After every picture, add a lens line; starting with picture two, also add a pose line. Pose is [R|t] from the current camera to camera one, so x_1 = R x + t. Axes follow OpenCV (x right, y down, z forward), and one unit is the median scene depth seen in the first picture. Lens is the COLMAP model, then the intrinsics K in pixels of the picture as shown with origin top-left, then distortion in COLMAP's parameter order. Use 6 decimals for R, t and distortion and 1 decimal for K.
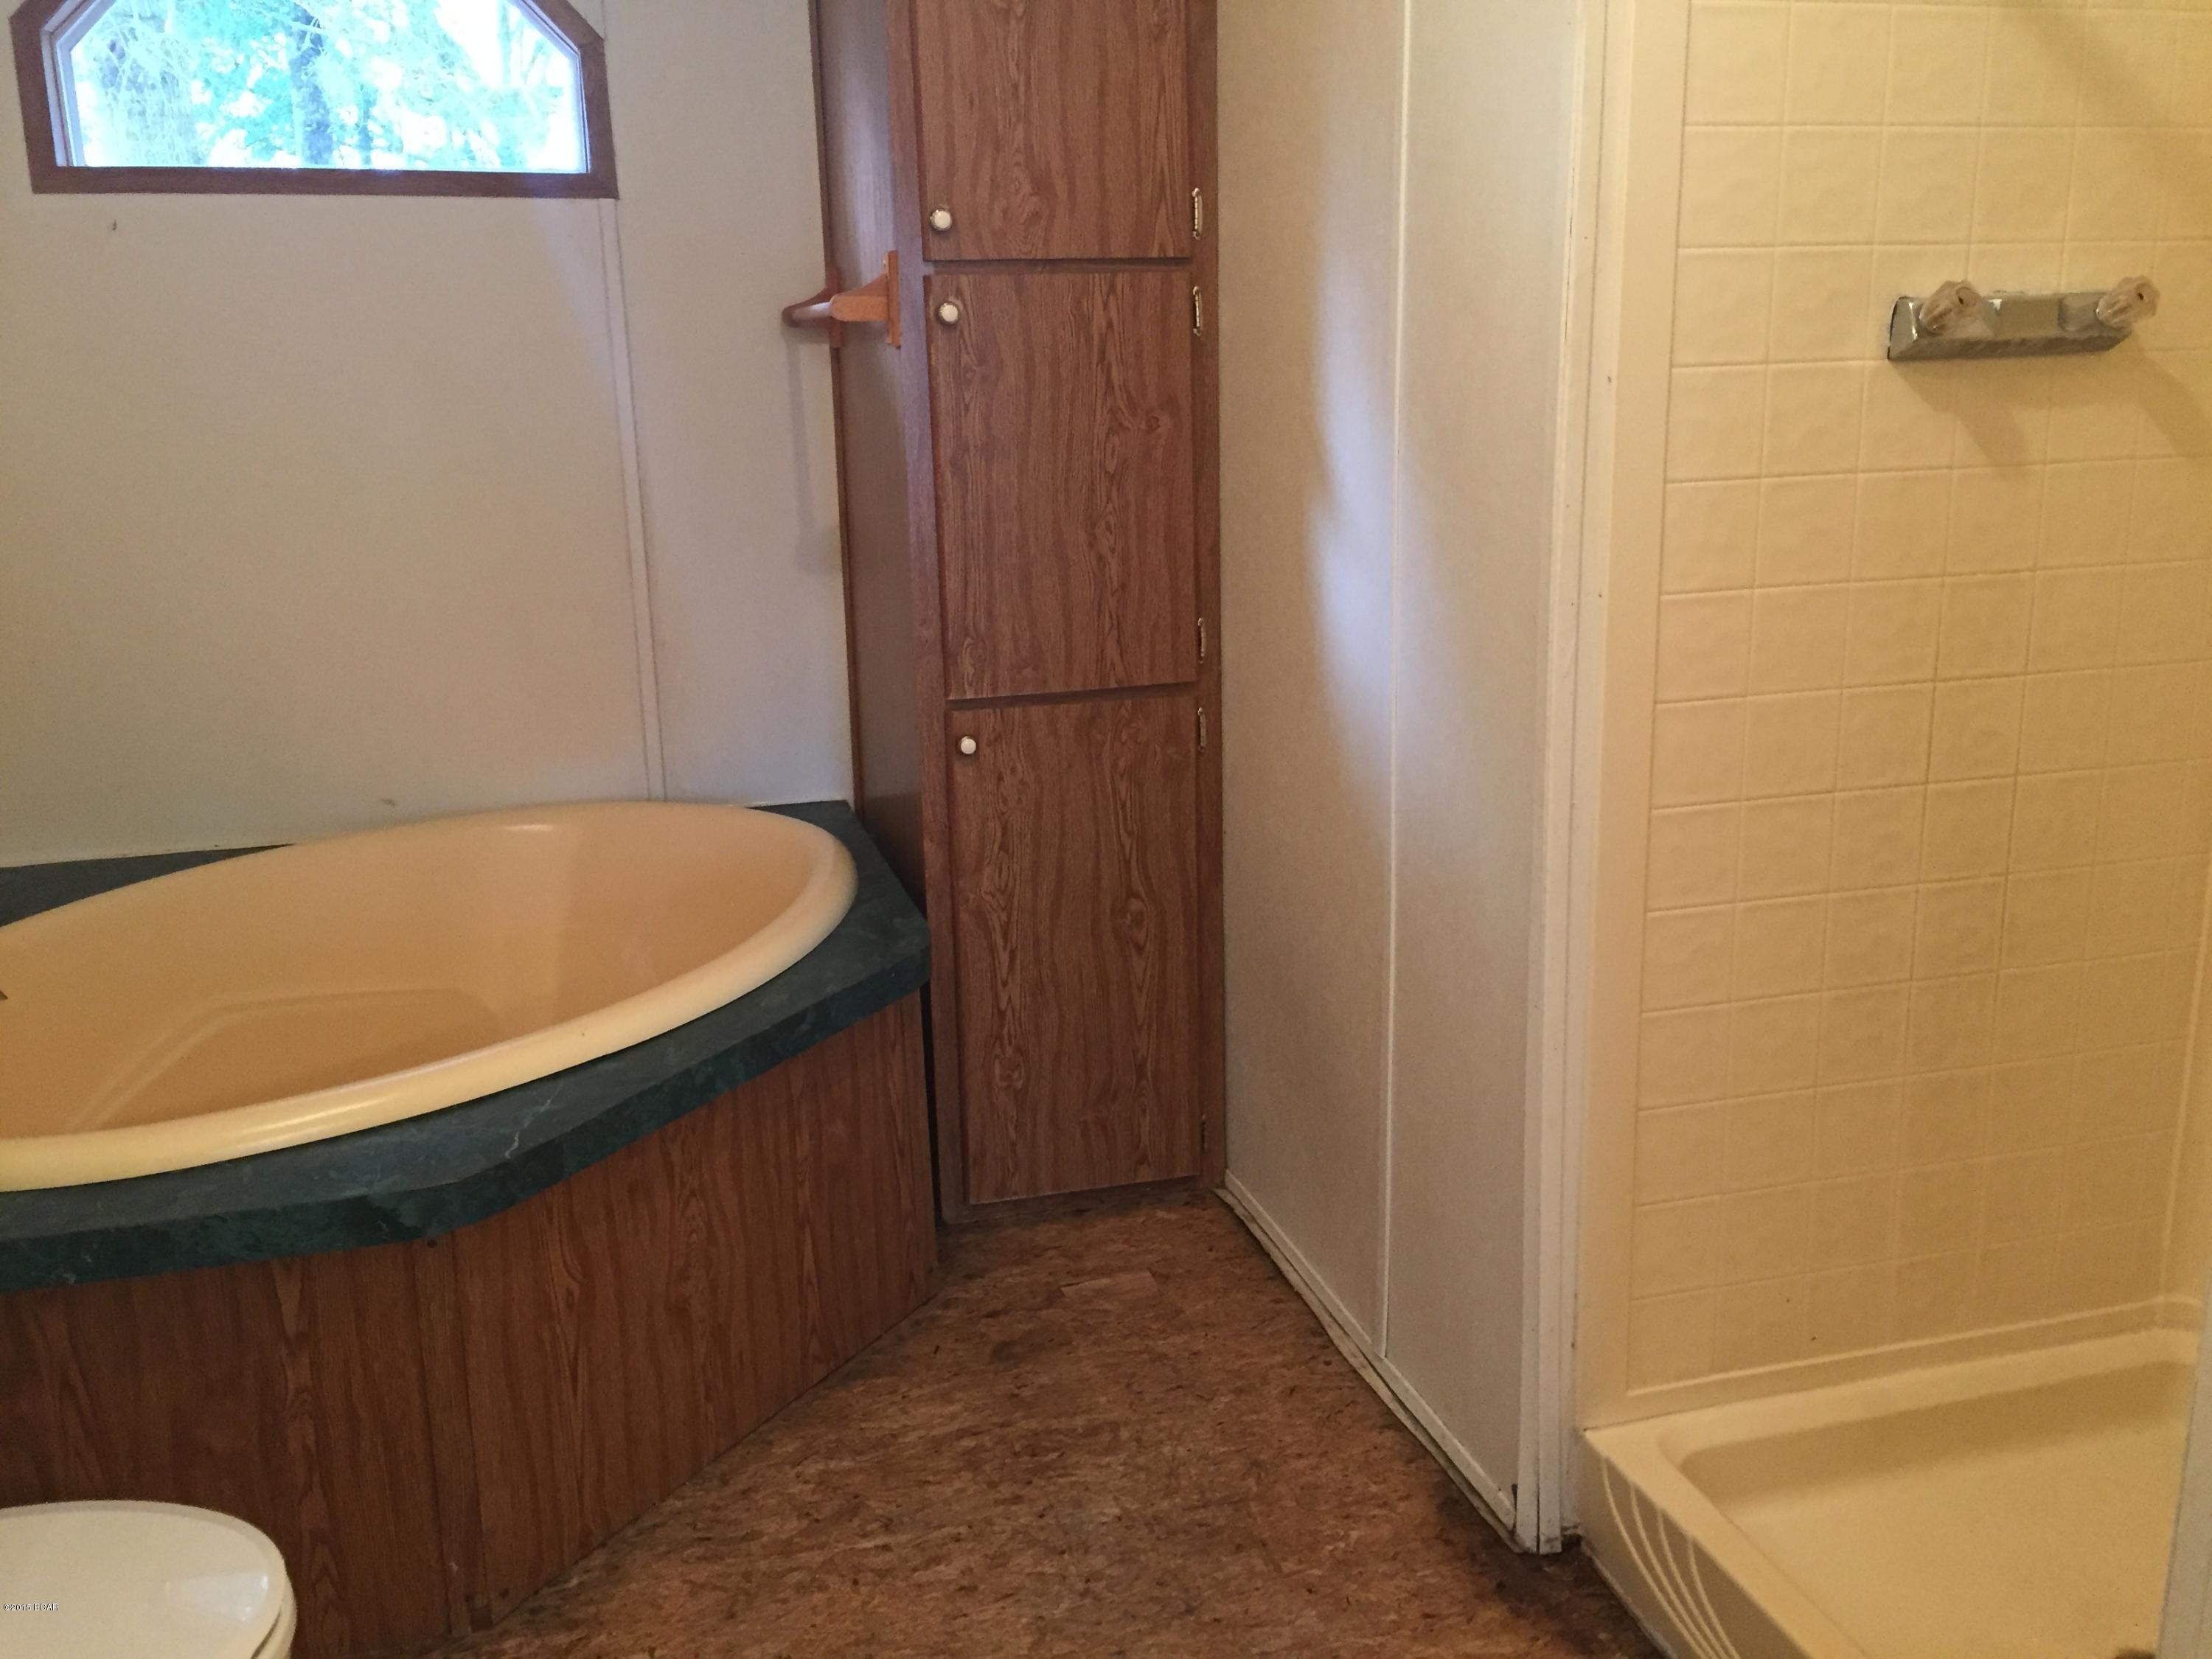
lens RADIAL K [[1904.9, 0, 1101.7], [0, 1904.9, 824.6], [0, 0, 1]] dist [0.090876, -0.114369]
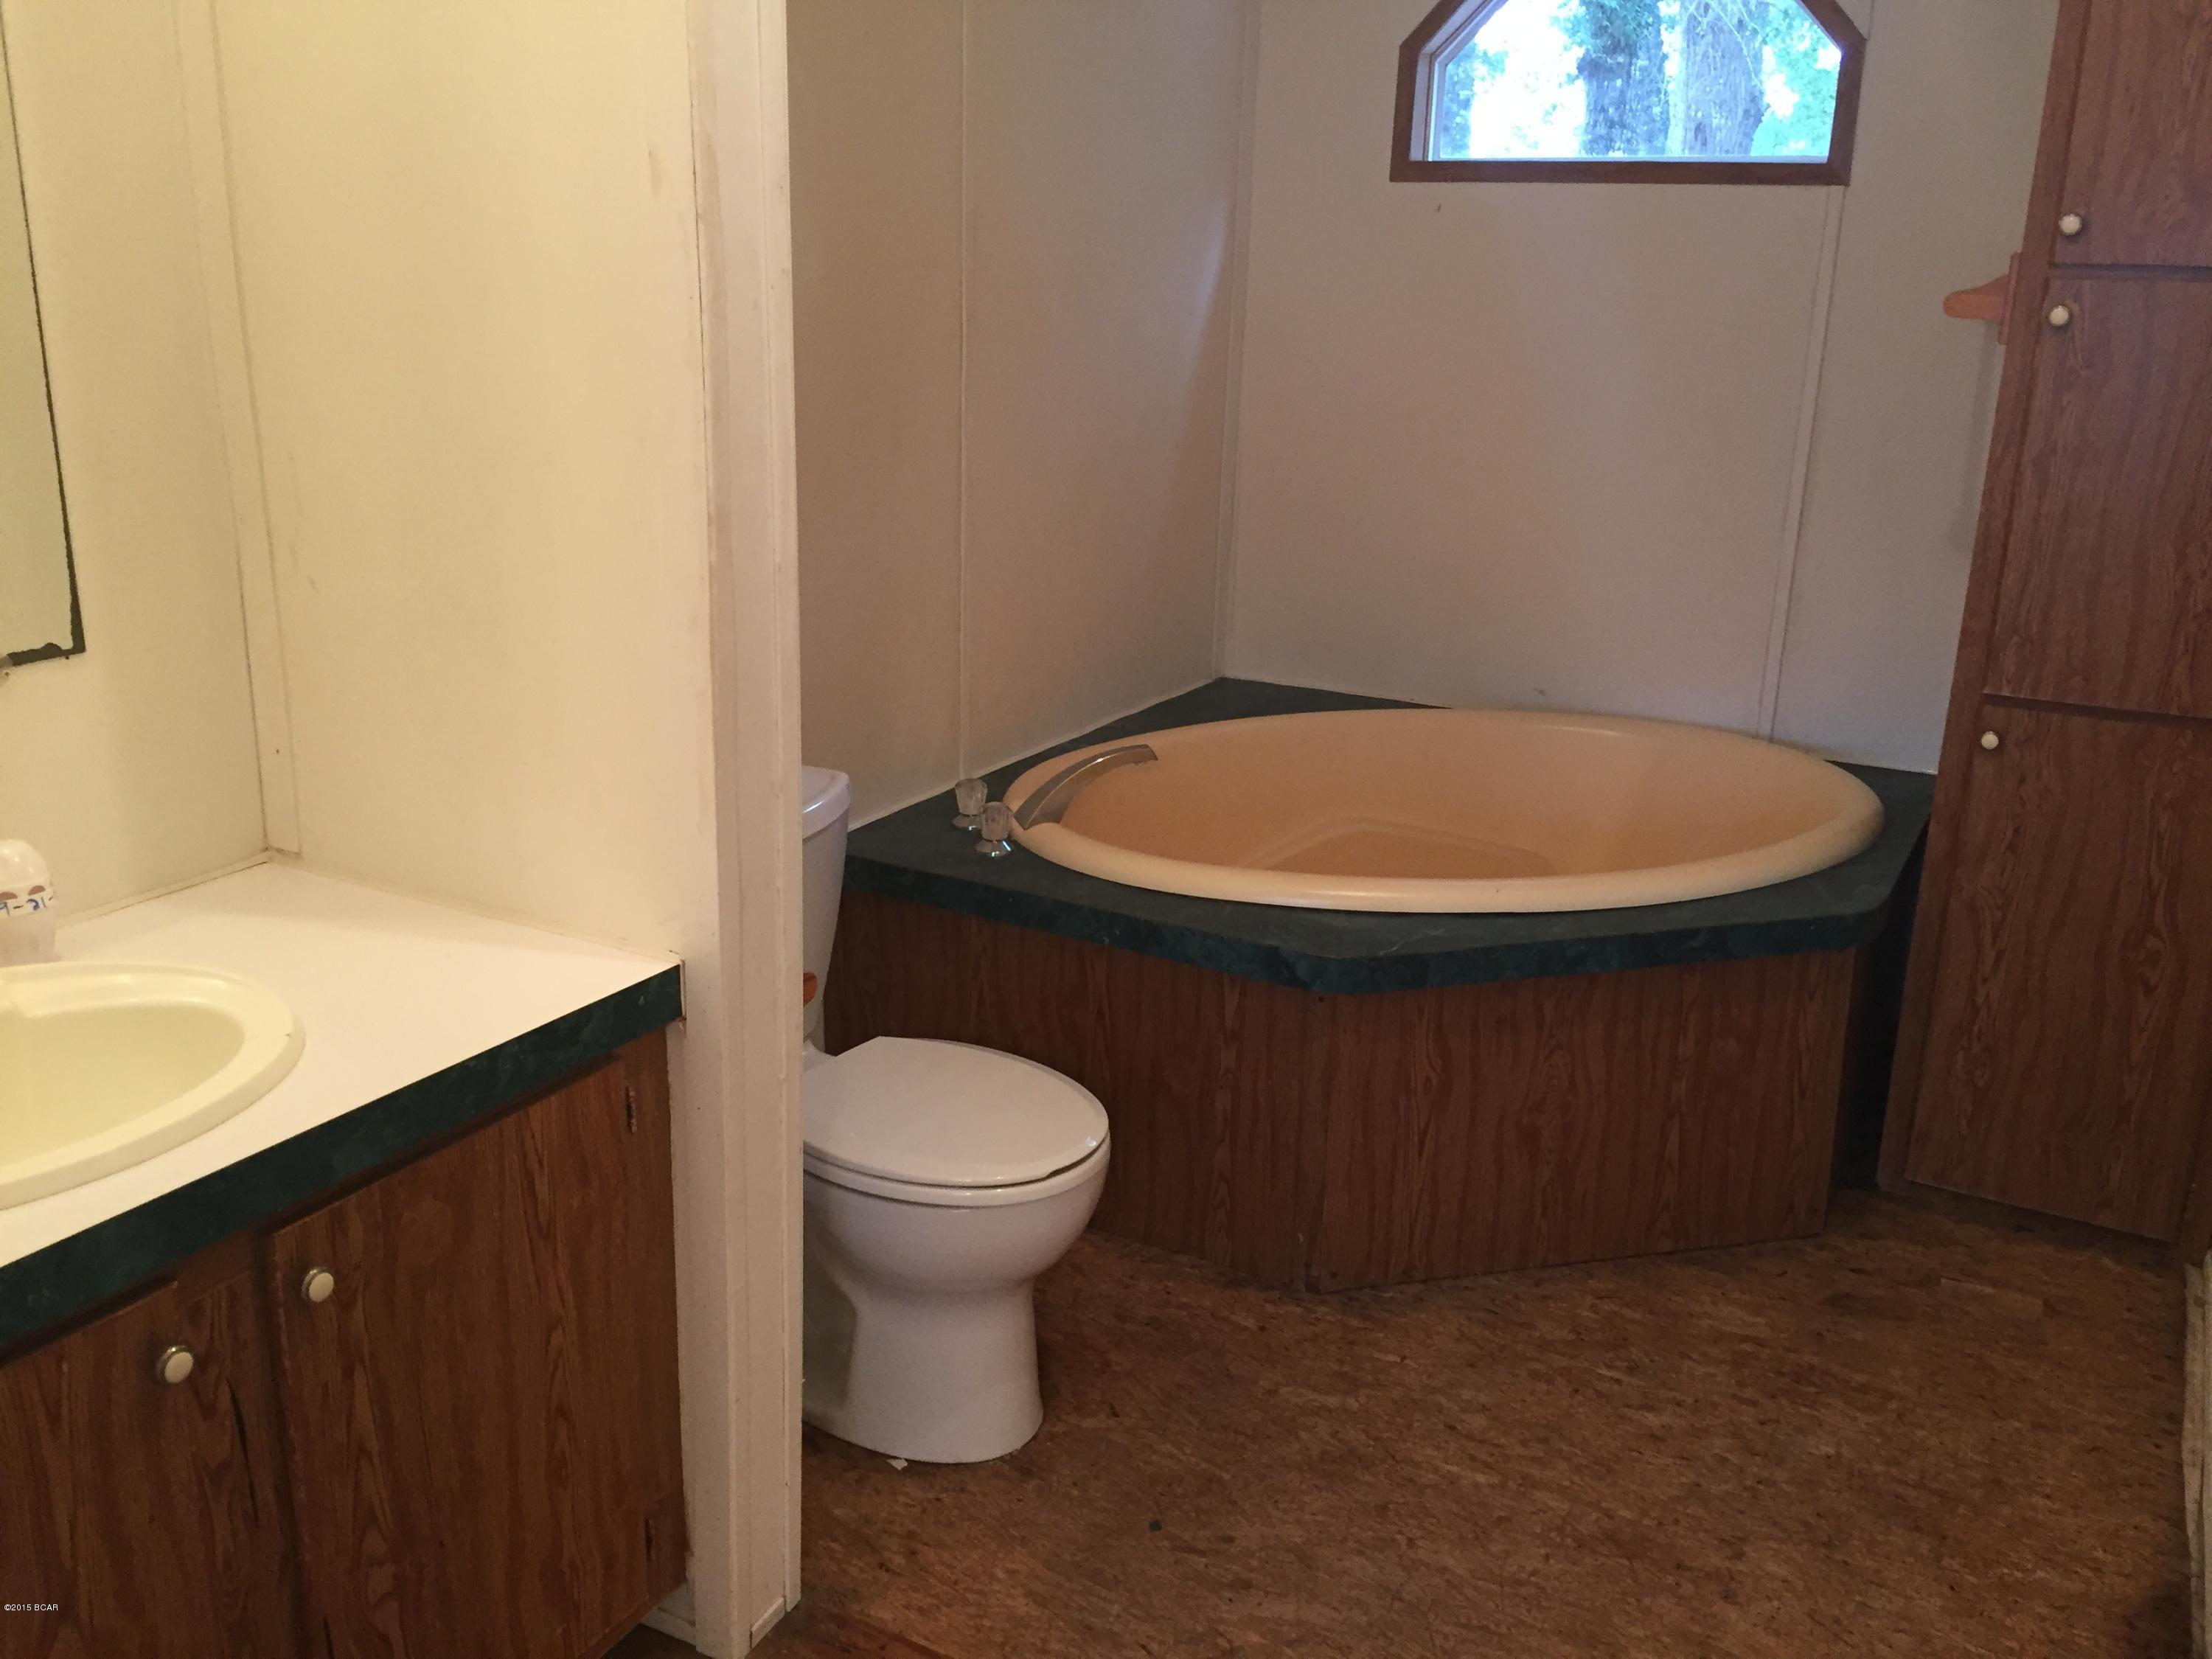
lens RADIAL K [[1904.9, 0, 1106.2], [0, 1904.9, 829.5], [0, 0, 1]] dist [0.090876, -0.114369]
pose [[0.713637, 0.242181, -0.657321, 0.319832], [-0.211789, 0.969017, 0.127088, -0.030203], [0.667734, 0.048519, 0.742817, -0.086427]]
